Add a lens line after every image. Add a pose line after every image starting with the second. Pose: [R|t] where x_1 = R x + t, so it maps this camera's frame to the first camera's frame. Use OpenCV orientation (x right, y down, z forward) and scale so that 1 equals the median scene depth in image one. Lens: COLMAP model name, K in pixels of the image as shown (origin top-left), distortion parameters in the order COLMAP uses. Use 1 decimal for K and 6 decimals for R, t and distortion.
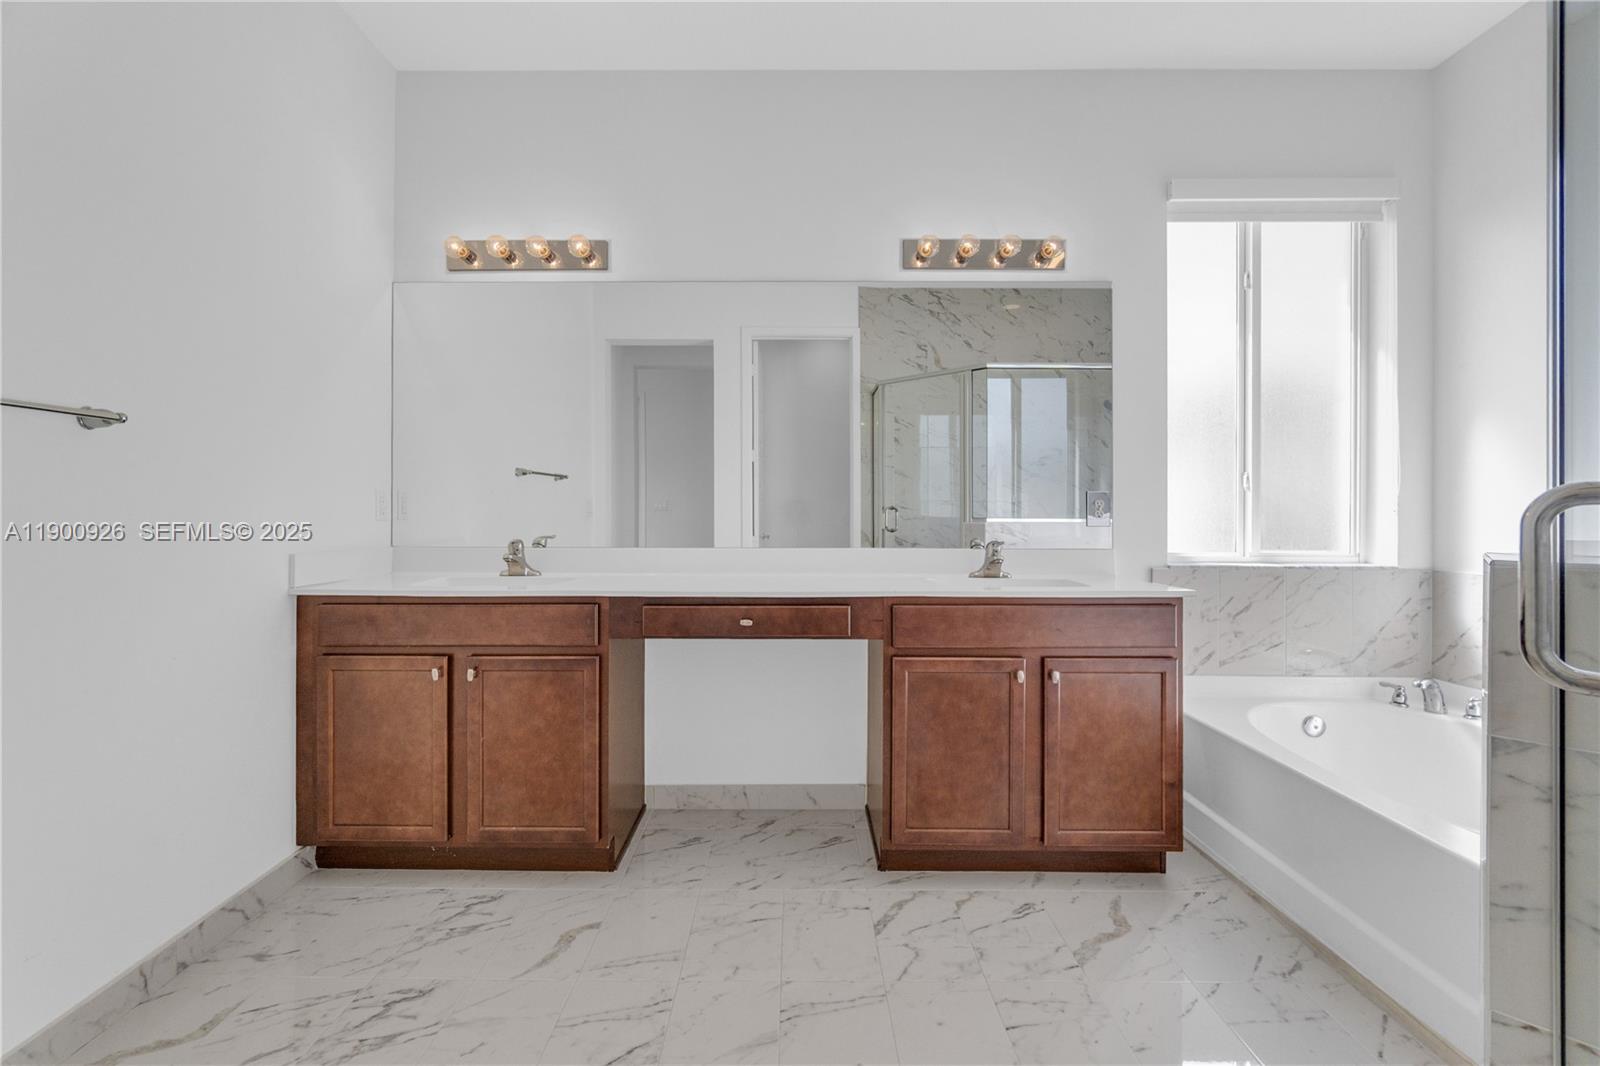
lens RADIAL K [[706.9, 0, 790.2], [0, 706.9, 507.0], [0, 0, 1]] dist [-0.004279, 0.001346]
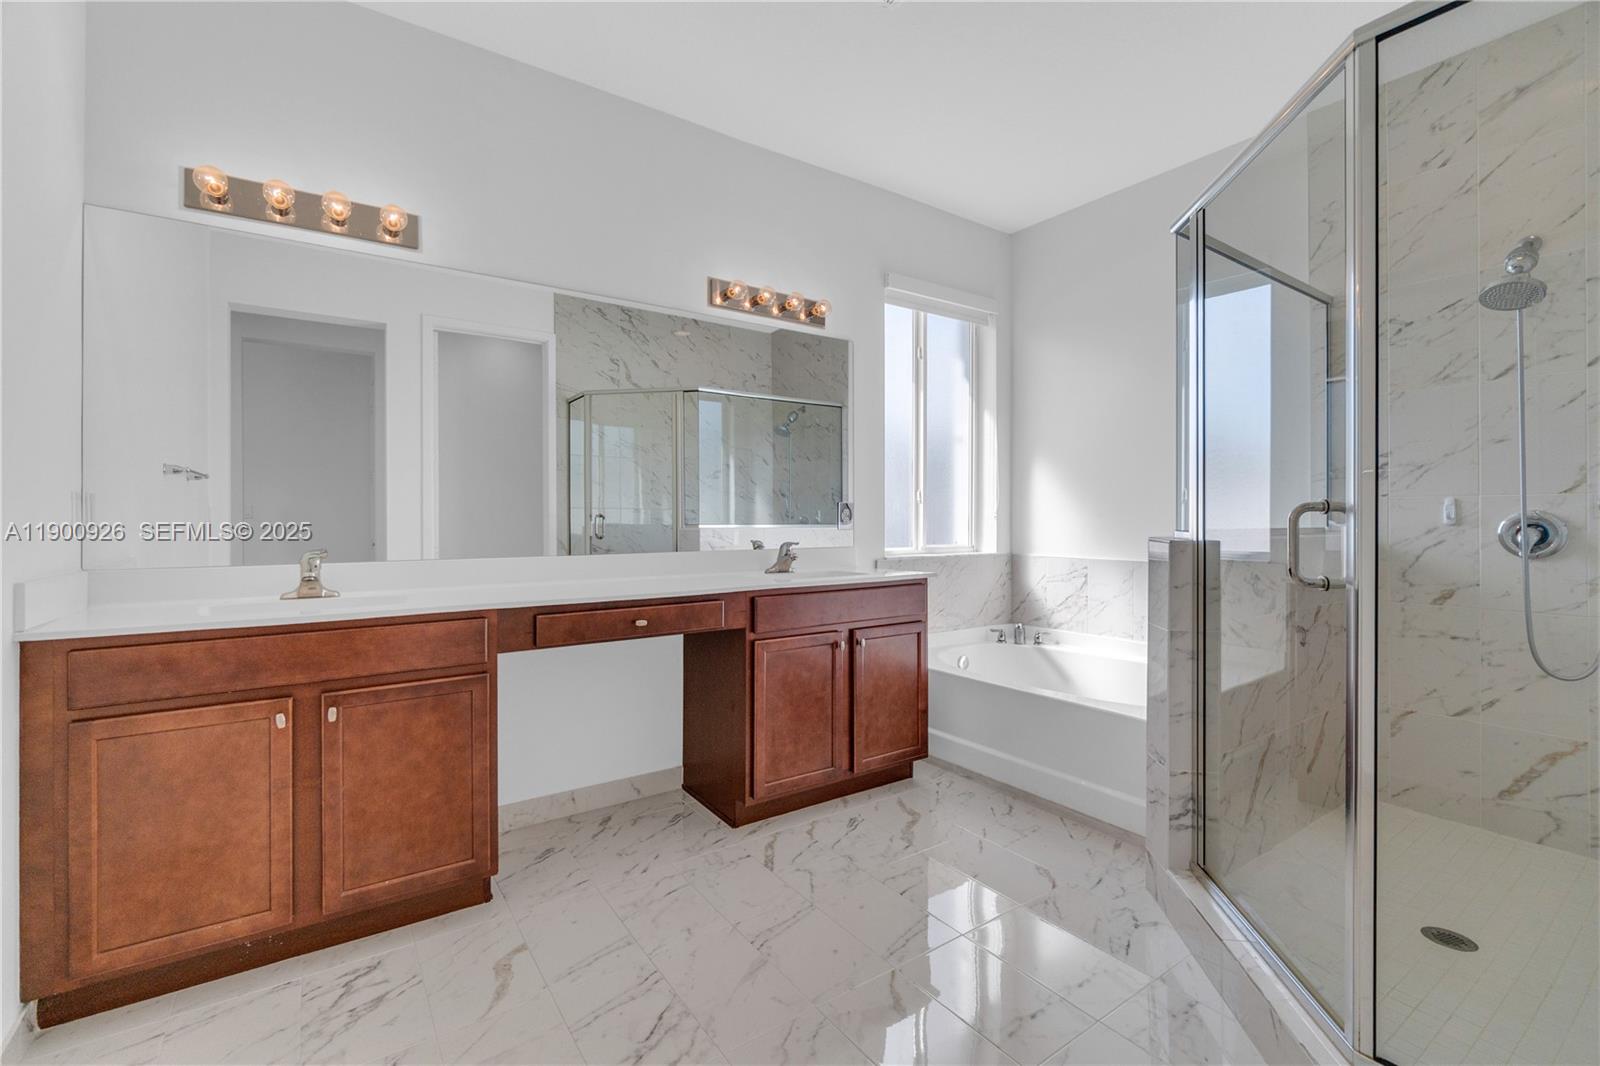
lens RADIAL K [[706.9, 0, 783.3], [0, 706.9, 515.7], [0, 0, 1]] dist [-0.004279, 0.001346]
pose [[0.819589, -0.001693, 0.572949, -0.472069], [0.001125, 0.999998, 0.001345, 0.000765], [-0.572950, -0.000458, 0.819590, 0.003791]]
